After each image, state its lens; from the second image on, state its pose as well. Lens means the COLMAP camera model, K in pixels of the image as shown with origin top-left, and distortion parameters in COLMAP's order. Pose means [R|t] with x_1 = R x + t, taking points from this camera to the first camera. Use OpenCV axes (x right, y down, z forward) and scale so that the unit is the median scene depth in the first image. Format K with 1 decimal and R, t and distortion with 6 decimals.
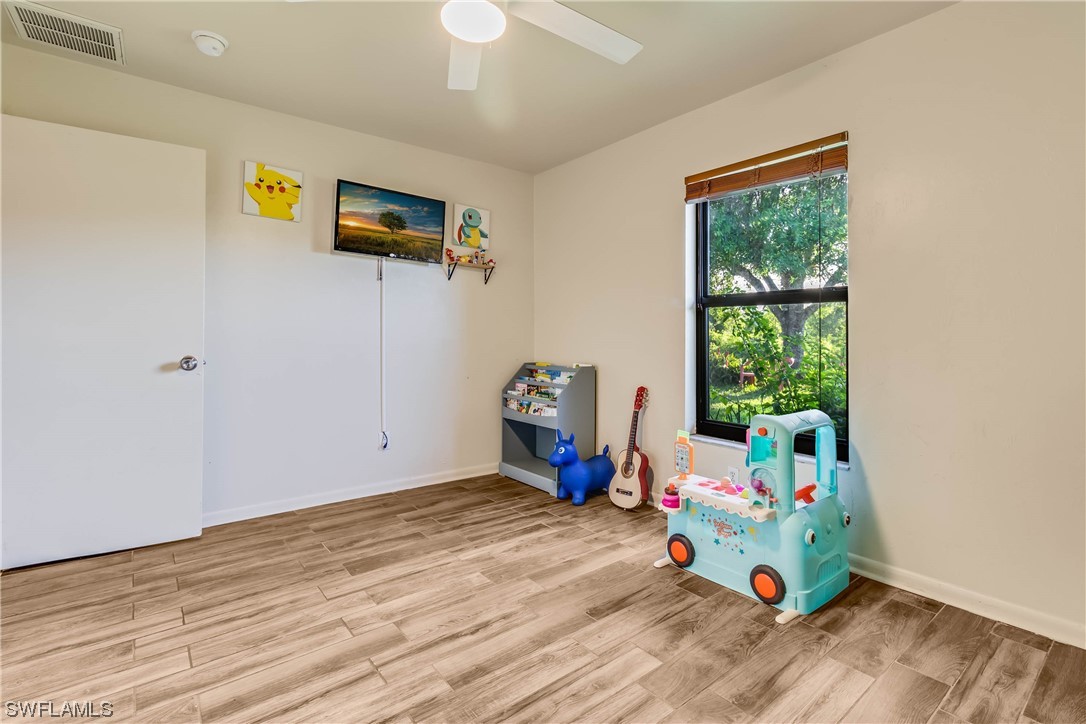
lens RADIAL K [[504.9, 0, 546.5], [0, 504.9, 335.1], [0, 0, 1]] dist [0.003901, -0.001579]
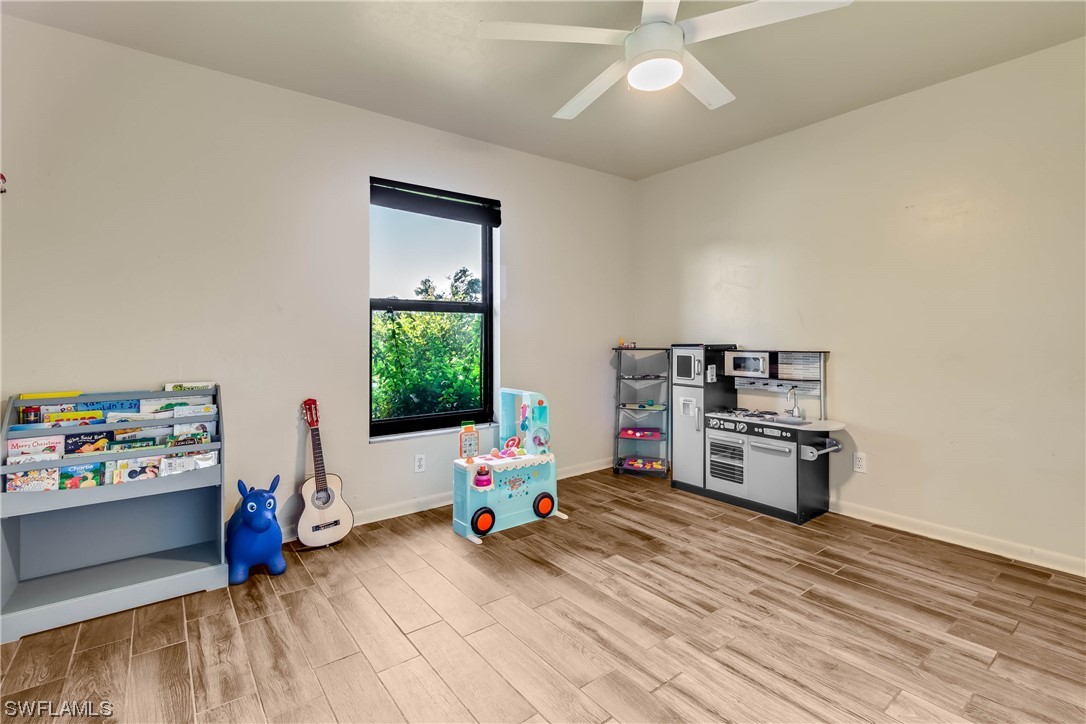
lens RADIAL K [[504.9, 0, 544.8], [0, 504.9, 334.8], [0, 0, 1]] dist [0.003901, -0.001579]
pose [[0.023707, -0.001705, 0.999718, -0.749220], [0.001412, 0.999998, 0.001672, -0.006334], [-0.999718, 0.001372, 0.023709, 0.689079]]
